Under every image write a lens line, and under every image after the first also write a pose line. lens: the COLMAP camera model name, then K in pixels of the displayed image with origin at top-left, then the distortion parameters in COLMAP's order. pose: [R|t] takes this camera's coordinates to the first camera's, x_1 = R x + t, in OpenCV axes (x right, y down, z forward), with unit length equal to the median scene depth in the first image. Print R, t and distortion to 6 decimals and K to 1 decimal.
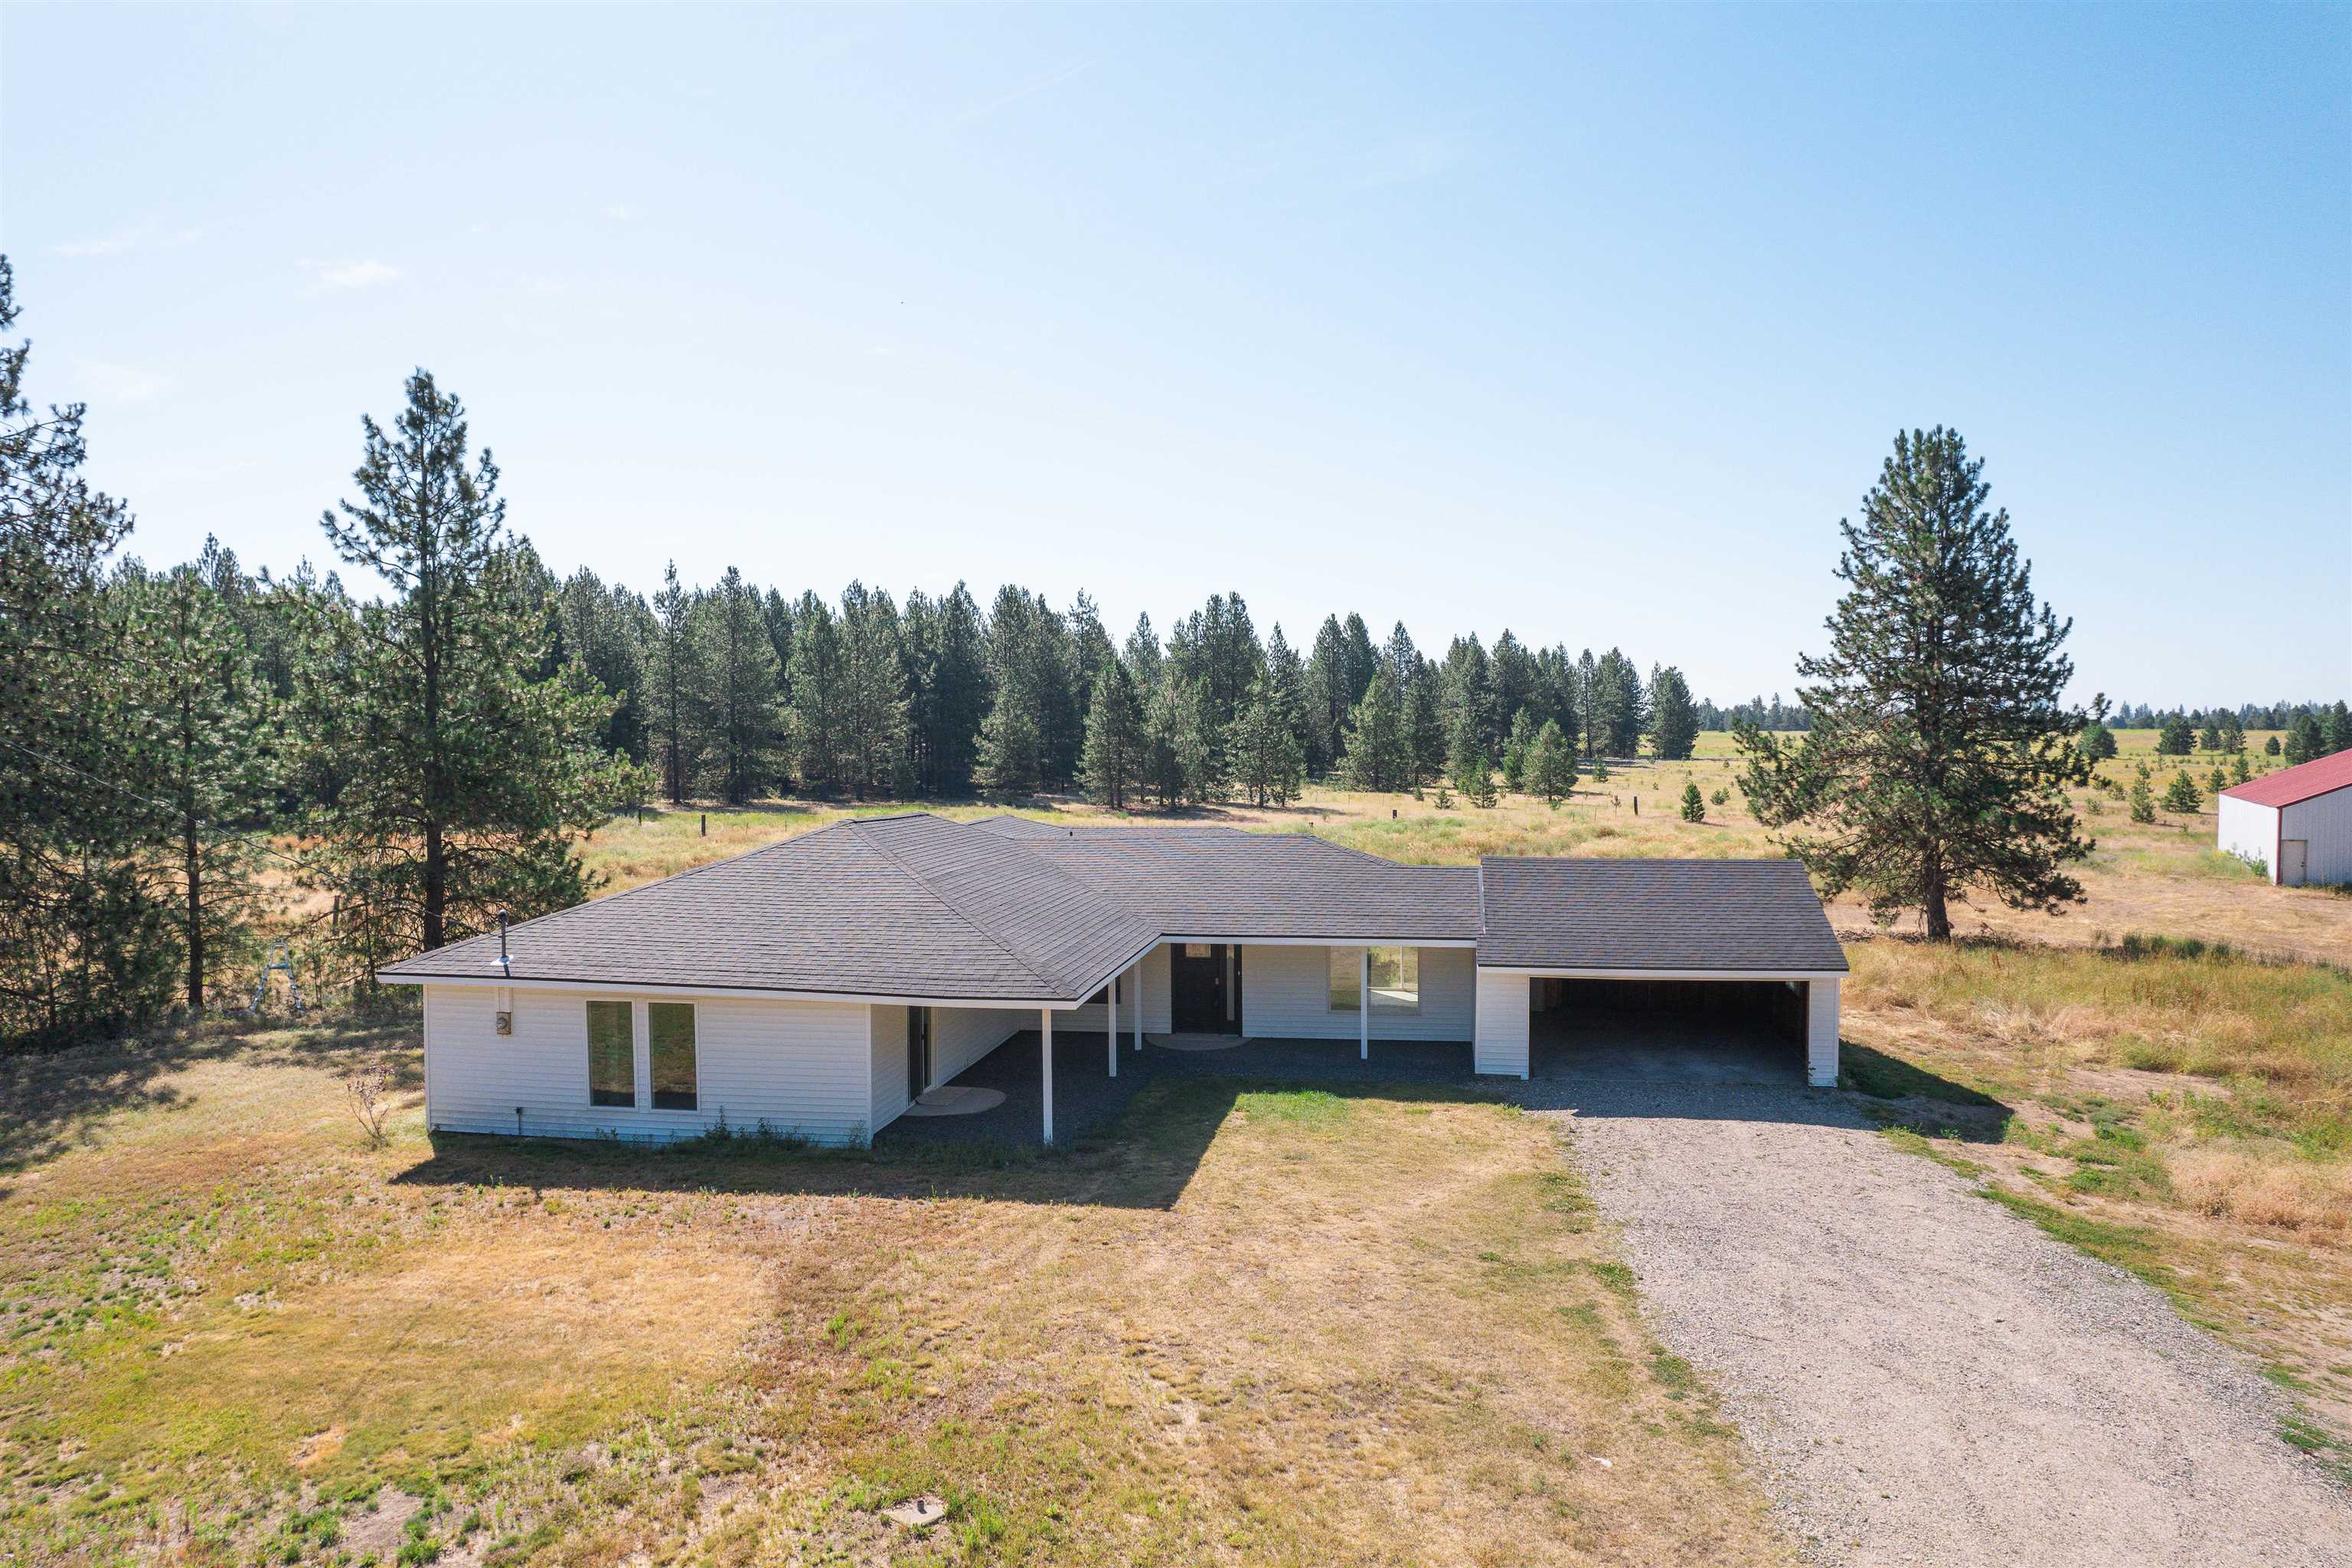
lens RADIAL K [[1511.0, 0, 1175.4], [0, 1511.0, 795.7], [0, 0, 1]] dist [-0.080912, 0.072339]
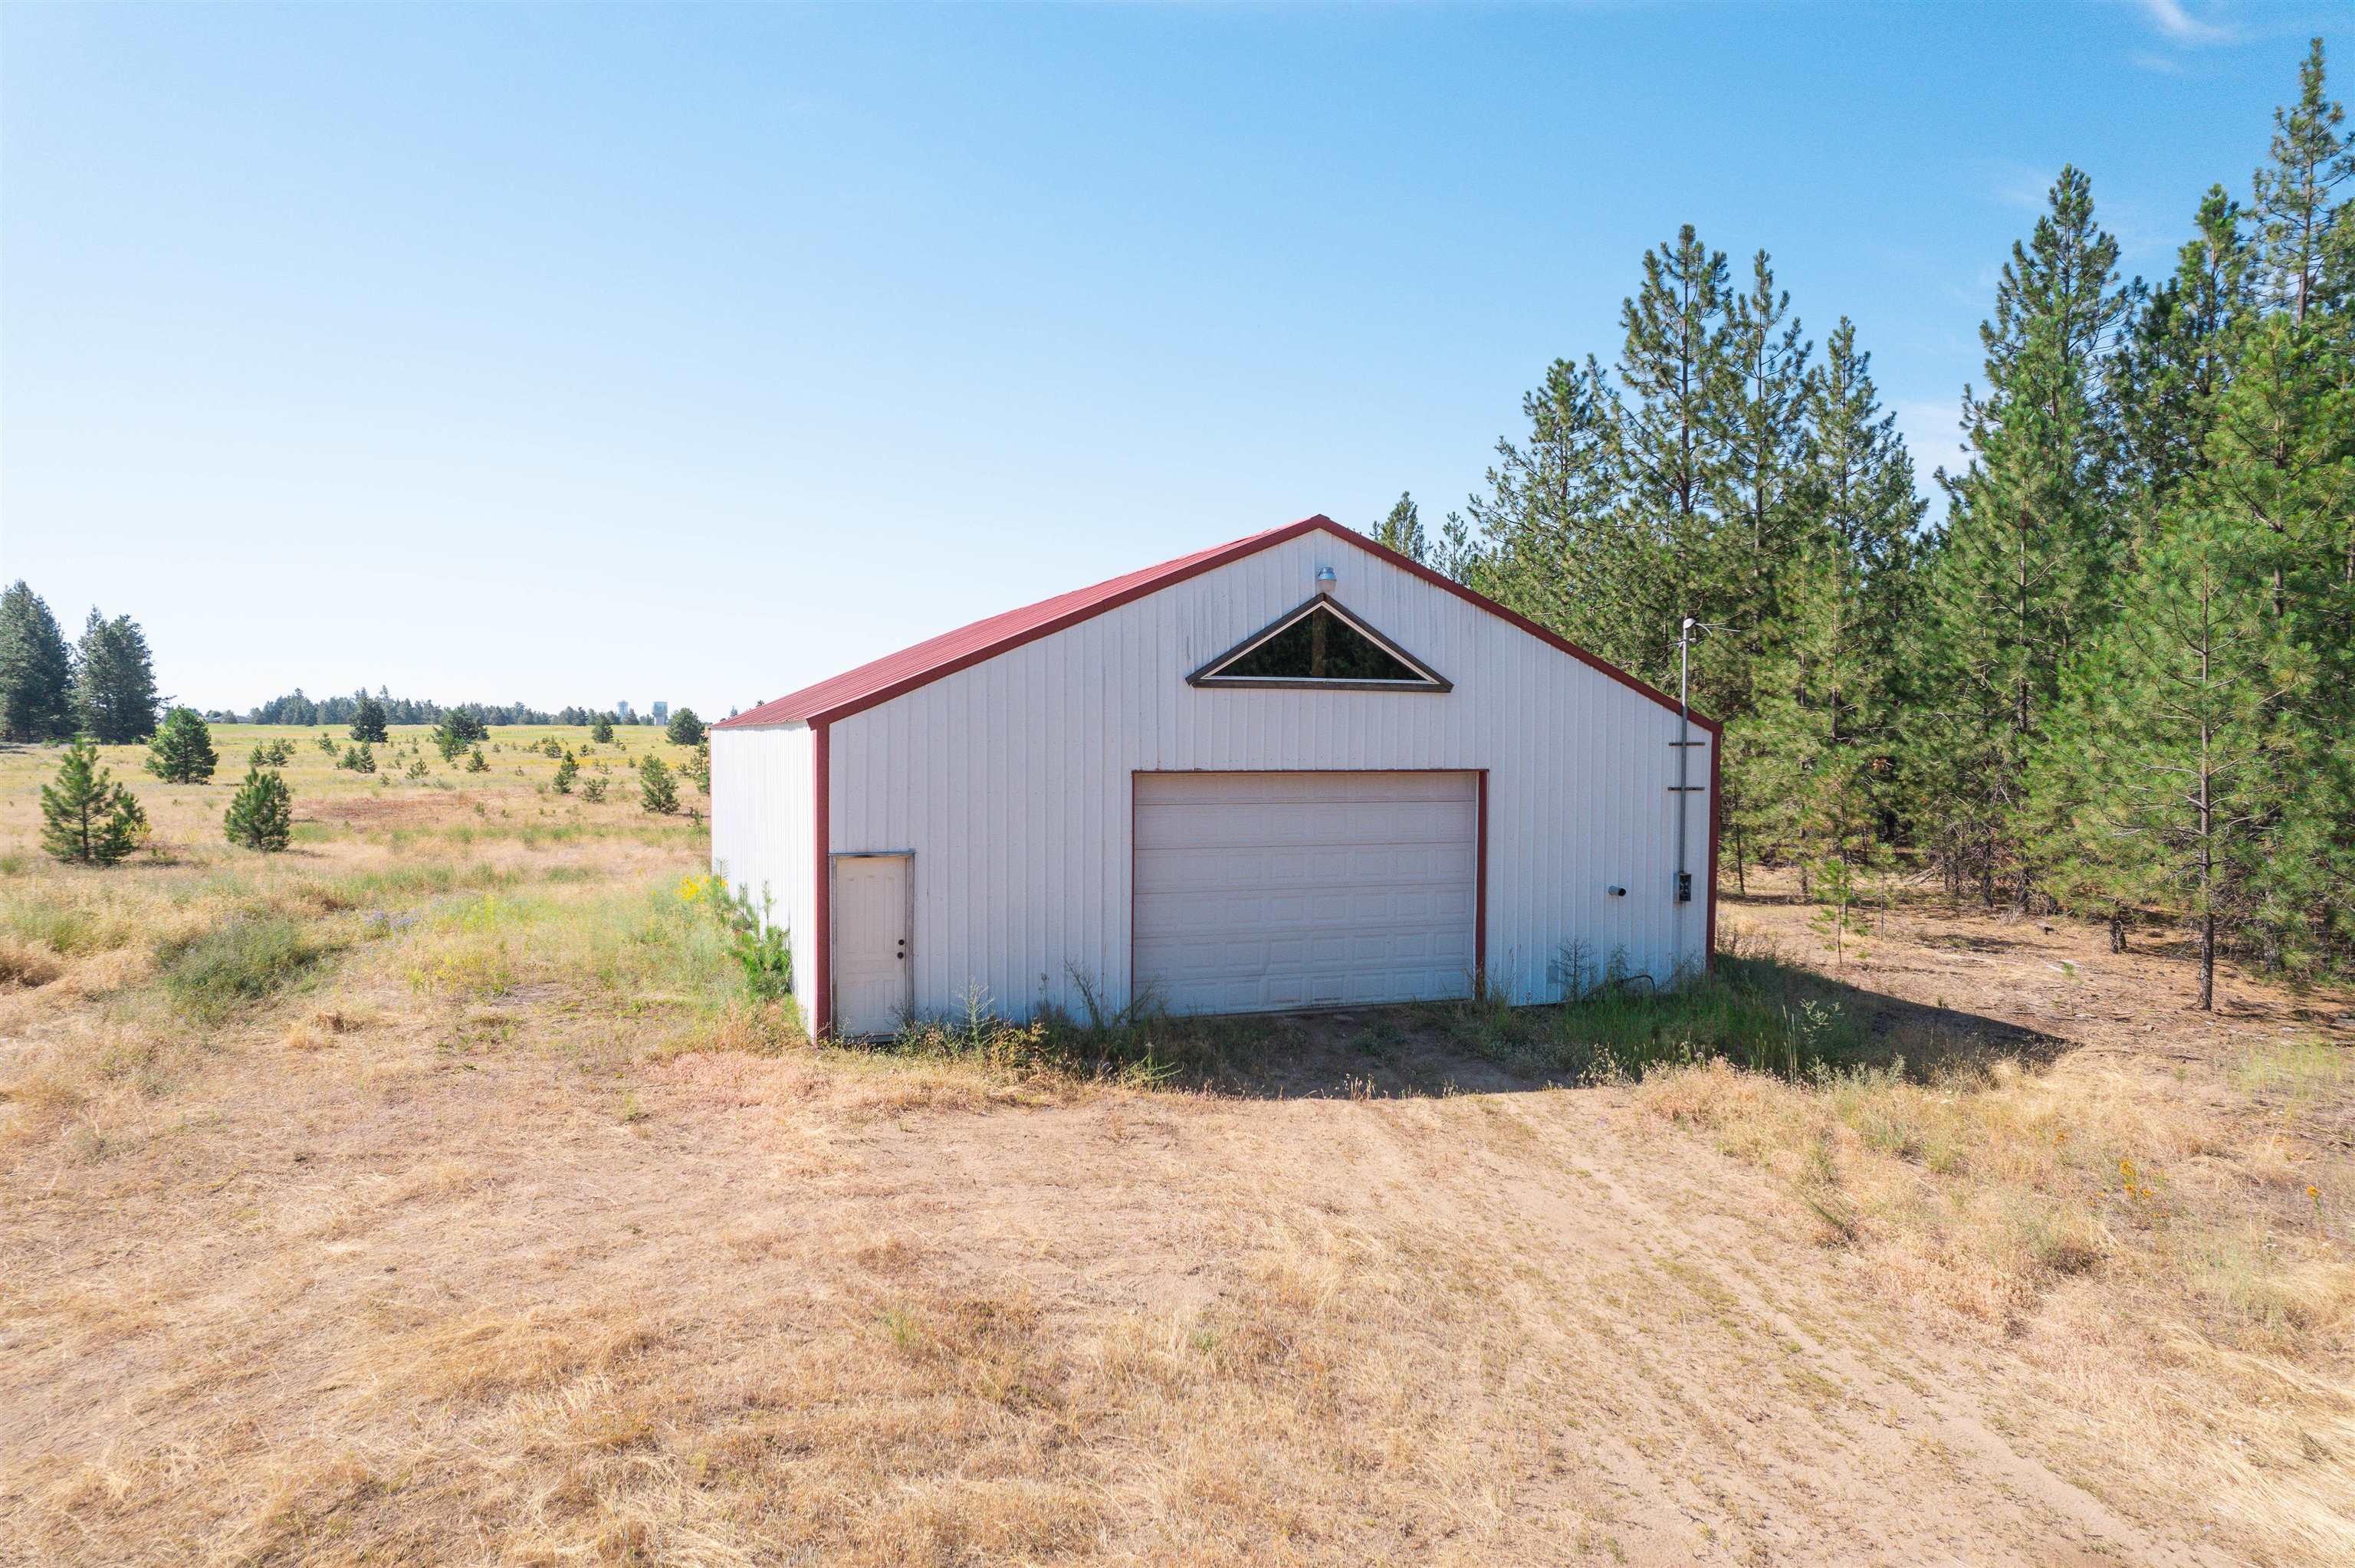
lens RADIAL K [[1512.7, 0, 1176.9], [0, 1512.7, 795.7], [0, 0, 1]] dist [-0.080912, 0.072339]
pose [[0.647578, -0.023560, 0.761635, 0.599743], [0.024340, 0.999651, 0.010227, 0.019186], [-0.761610, 0.011916, 0.647926, 0.798835]]
